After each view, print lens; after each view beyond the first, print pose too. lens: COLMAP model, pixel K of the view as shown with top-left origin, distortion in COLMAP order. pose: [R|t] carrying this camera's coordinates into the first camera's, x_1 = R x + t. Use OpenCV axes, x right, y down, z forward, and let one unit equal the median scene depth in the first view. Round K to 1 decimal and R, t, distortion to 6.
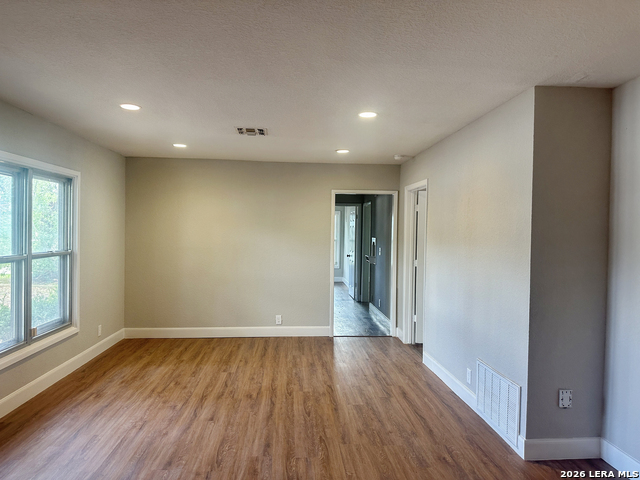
lens RADIAL K [[445.7, 0, 320.0], [0, 445.7, 240.0], [0, 0, 1]] dist [-0.000217, -0.000163]
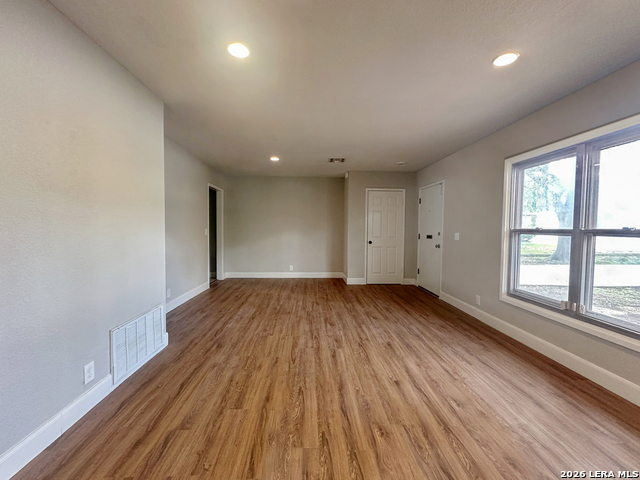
lens RADIAL K [[257.6, 0, 318.9], [0, 257.6, 237.9], [0, 0, 1]] dist [-0.009247, -0.000399]
pose [[-0.999277, -0.029126, 0.024426, -0.071109], [-0.027566, 0.997700, 0.061919, 0.041670], [-0.026174, 0.061201, -0.997782, 1.583943]]
